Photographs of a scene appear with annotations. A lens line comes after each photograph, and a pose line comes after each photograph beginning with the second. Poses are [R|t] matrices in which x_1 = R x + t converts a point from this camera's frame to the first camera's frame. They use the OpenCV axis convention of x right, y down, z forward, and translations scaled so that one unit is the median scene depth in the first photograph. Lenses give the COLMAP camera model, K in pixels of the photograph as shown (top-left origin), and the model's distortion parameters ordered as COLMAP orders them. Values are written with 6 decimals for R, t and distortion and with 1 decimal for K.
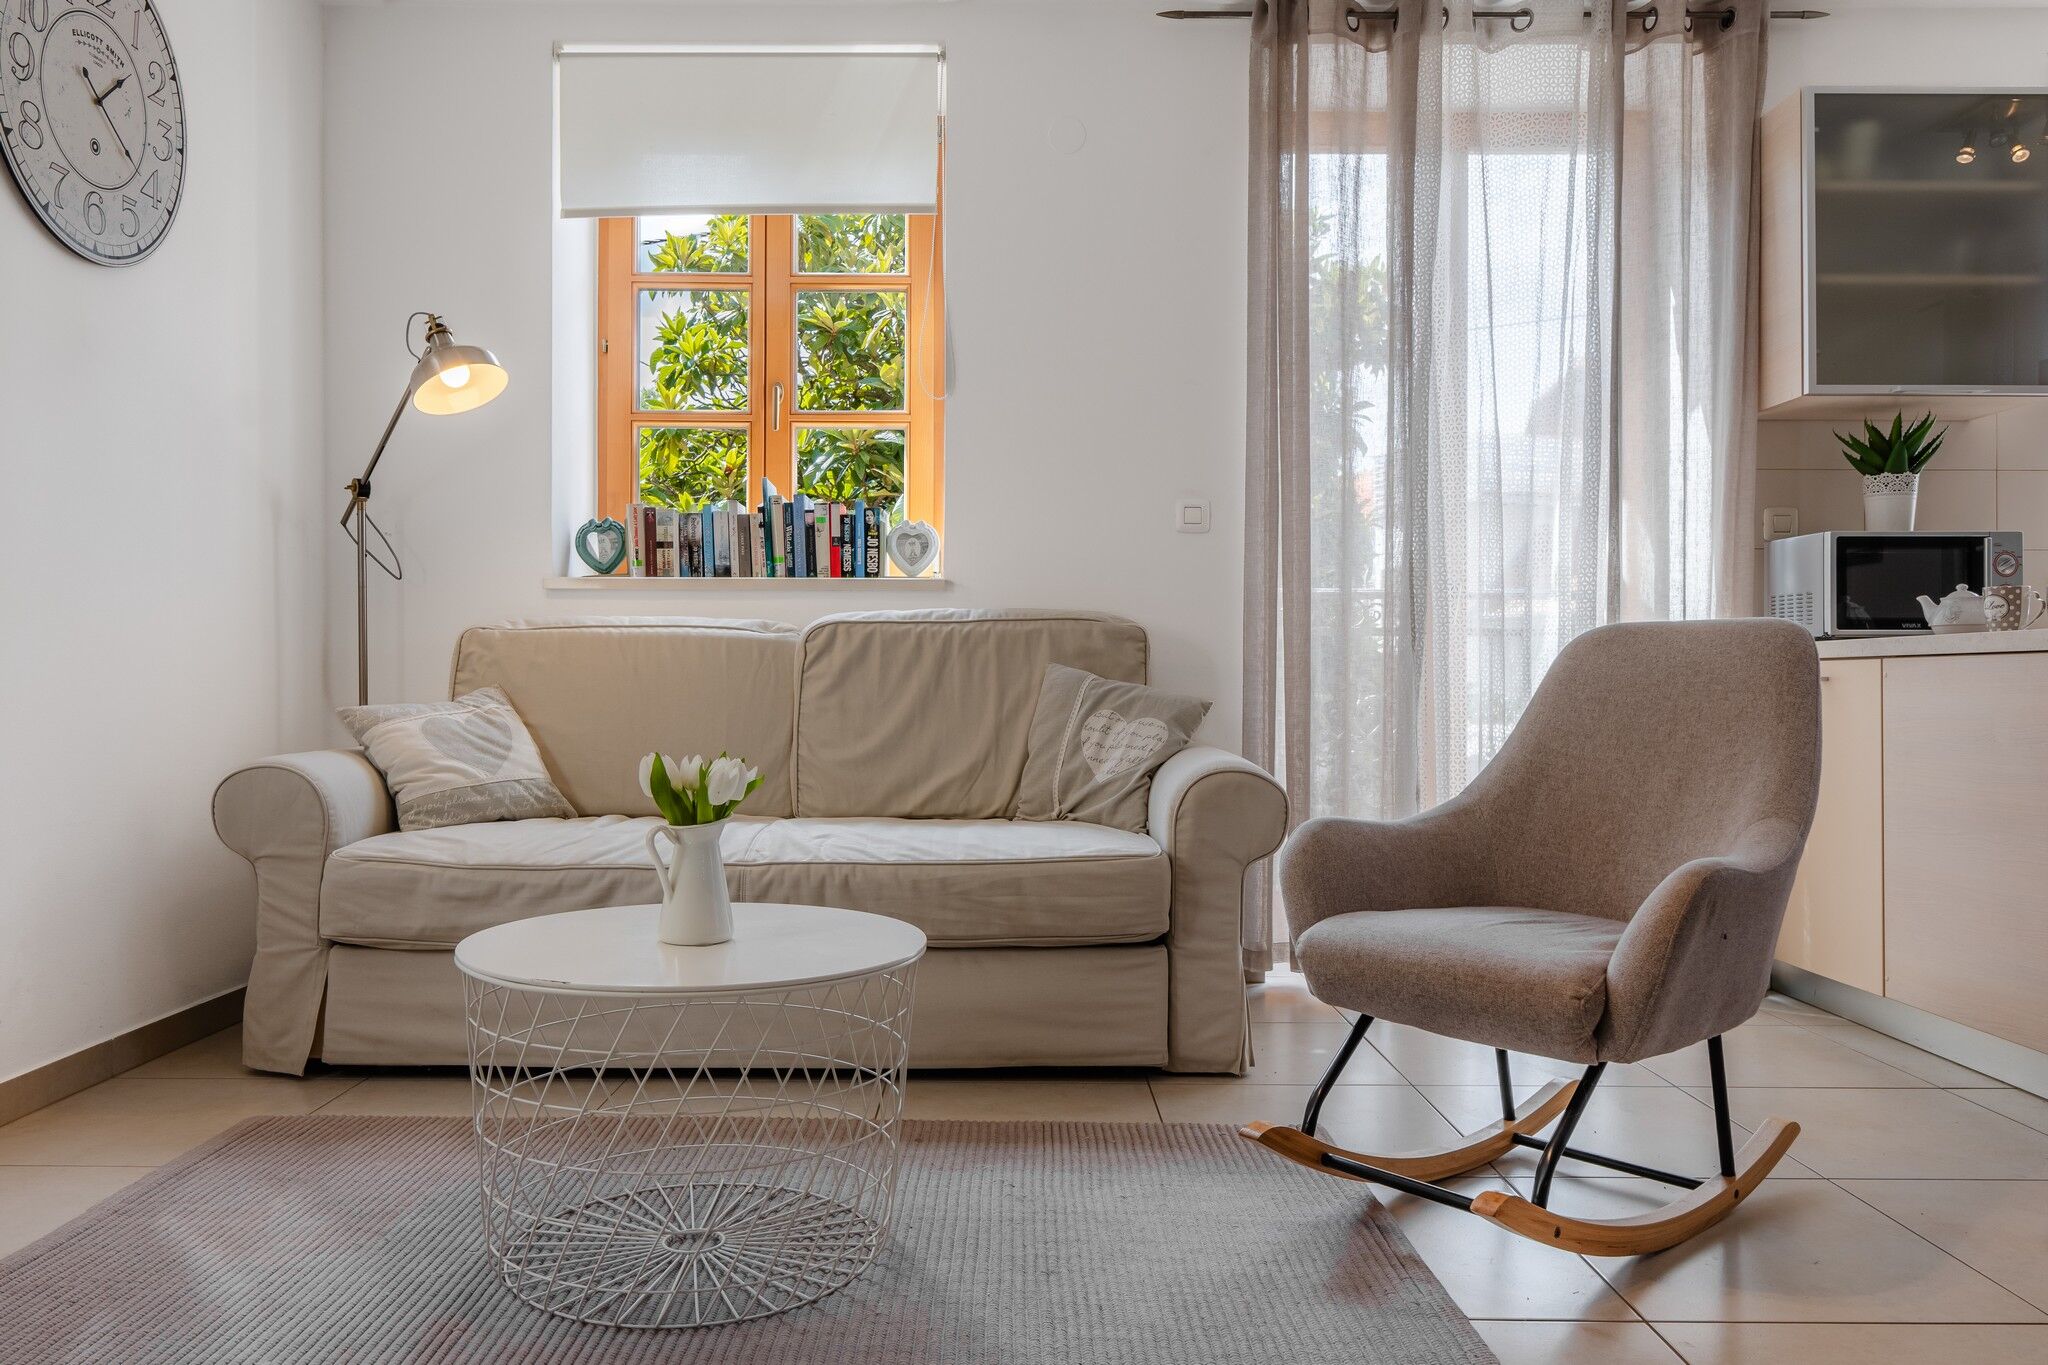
lens RADIAL K [[1438.8, 0, 992.9], [0, 1438.8, 673.2], [0, 0, 1]] dist [0.004202, -0.009236]
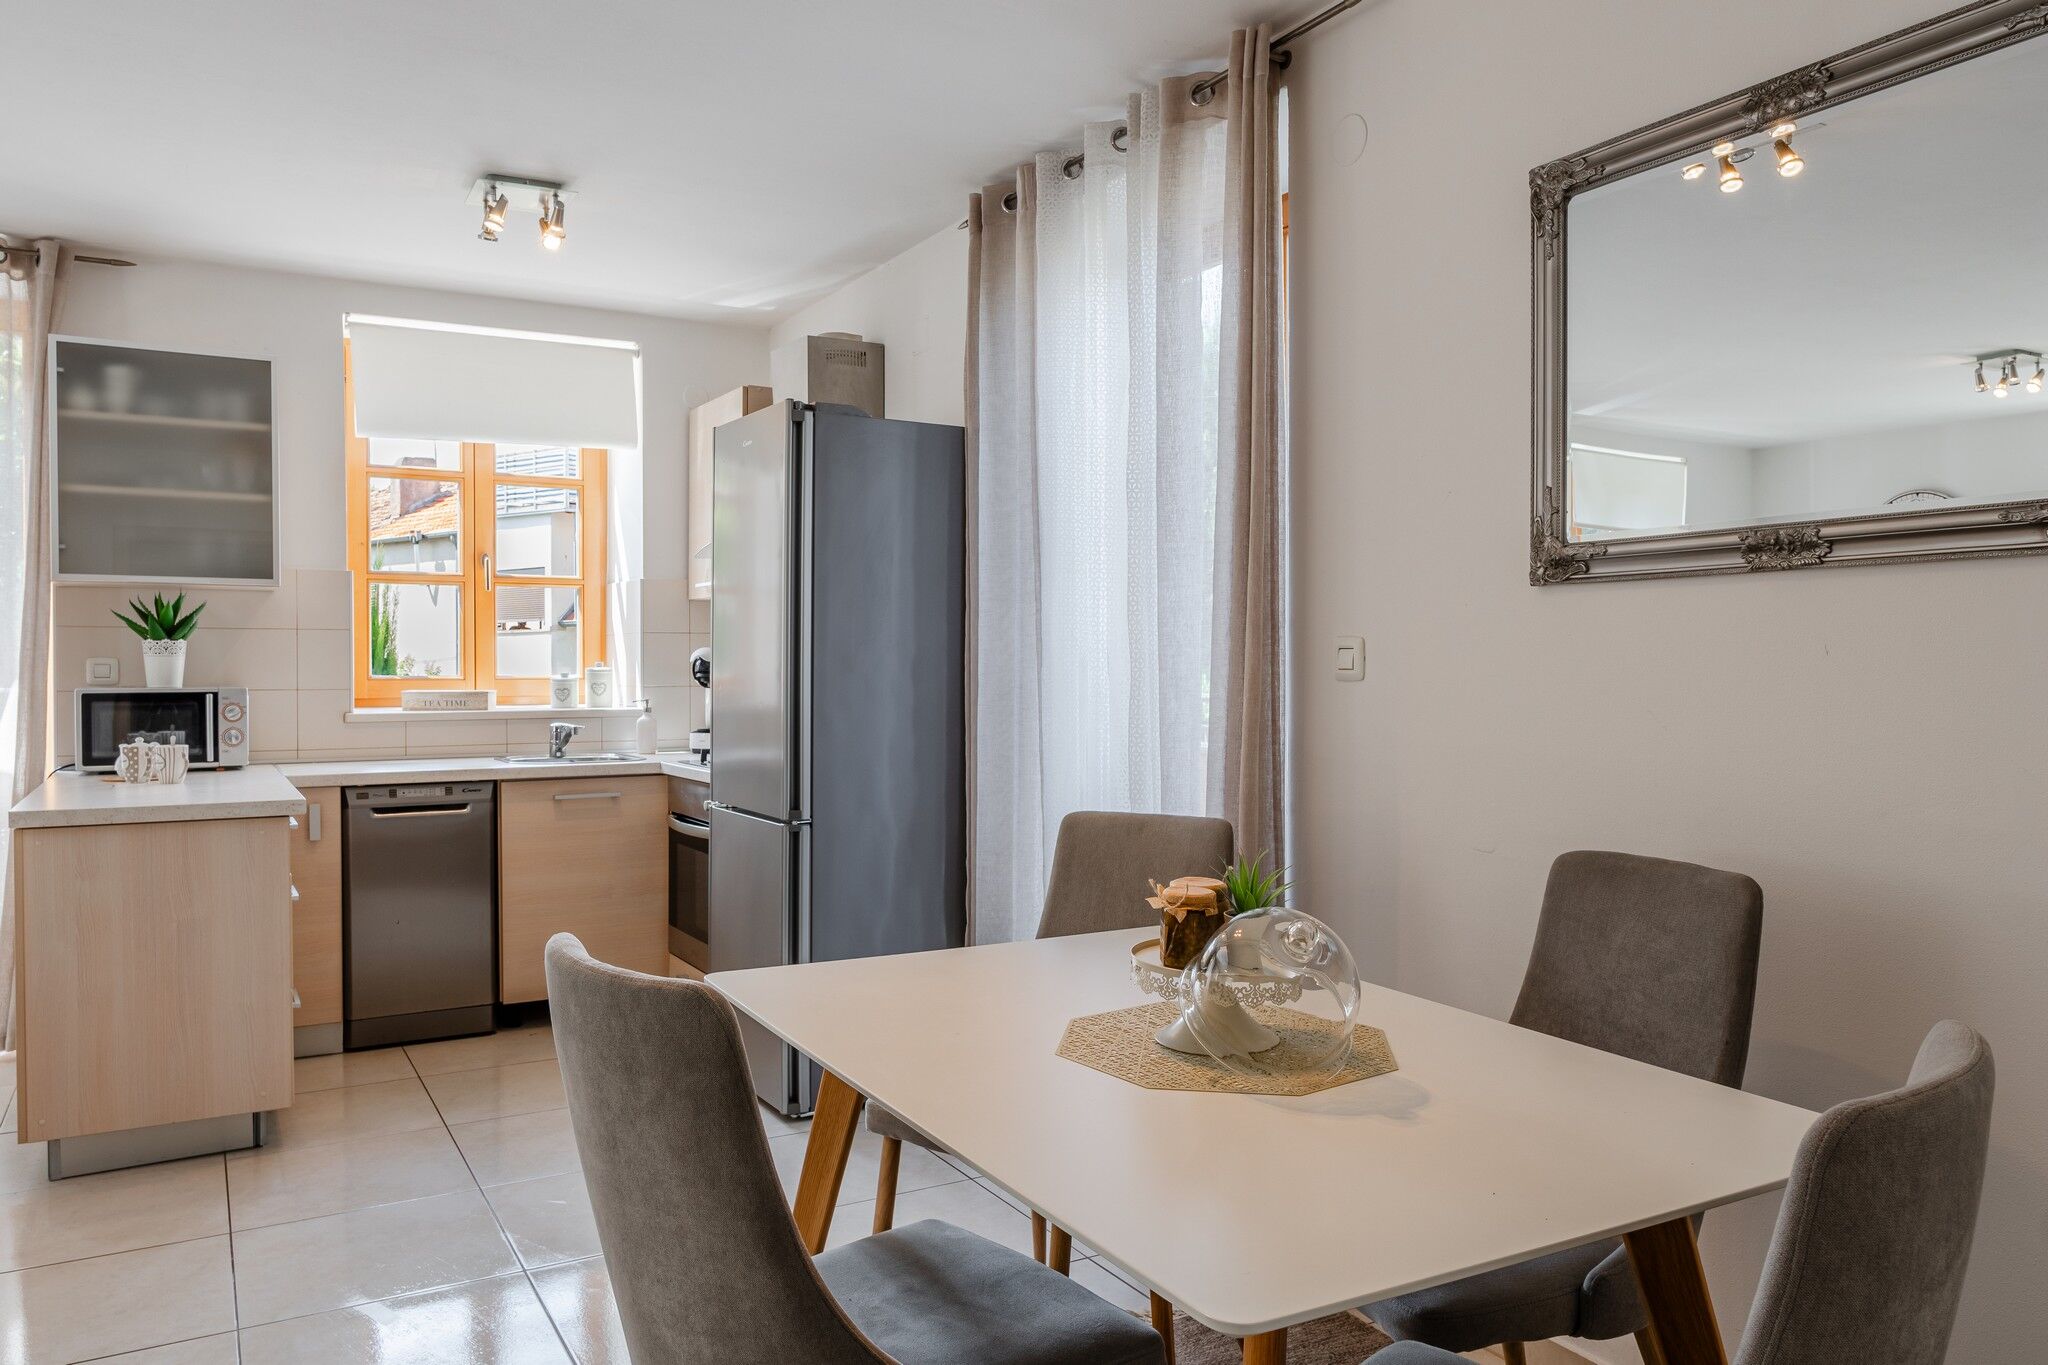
lens RADIAL K [[1438.8, 0, 1029.5], [0, 1438.8, 680.5], [0, 0, 1]] dist [0.004202, -0.009236]
pose [[0.861937, -0.008998, 0.506936, 0.665214], [-0.002484, 0.999756, 0.021969, -0.136605], [-0.507010, -0.020195, 0.861704, -0.520474]]
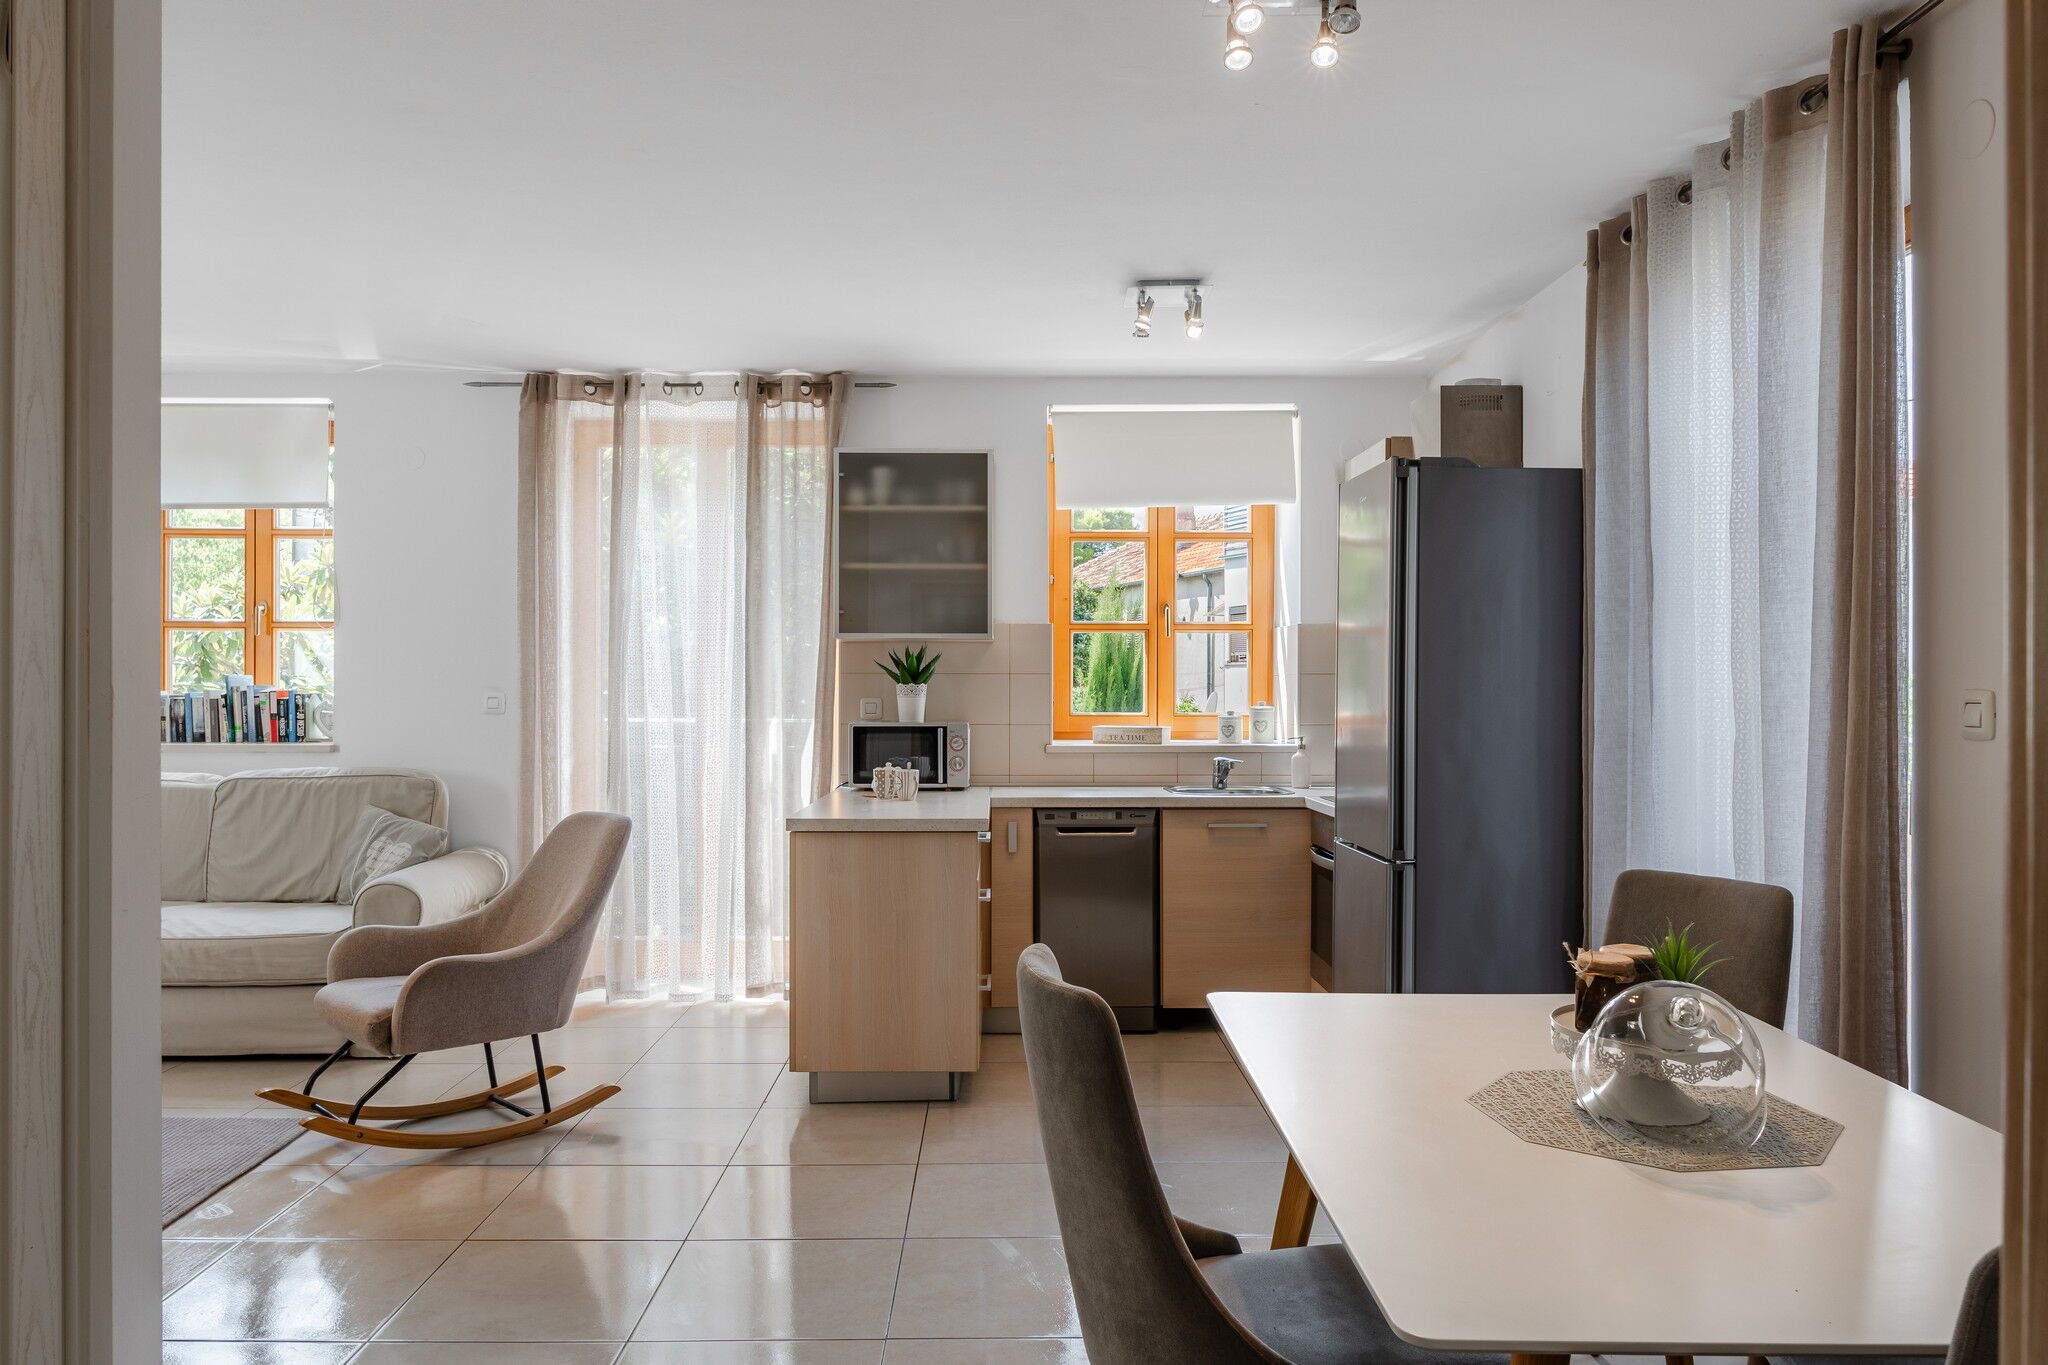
lens RADIAL K [[1438.8, 0, 1033.0], [0, 1438.8, 685.9], [0, 0, 1]] dist [0.004202, -0.009236]
pose [[0.999793, -0.000435, 0.020345, 0.756365], [0.000287, 0.999974, 0.007241, -0.152480], [-0.020348, -0.007234, 0.999767, -0.624563]]
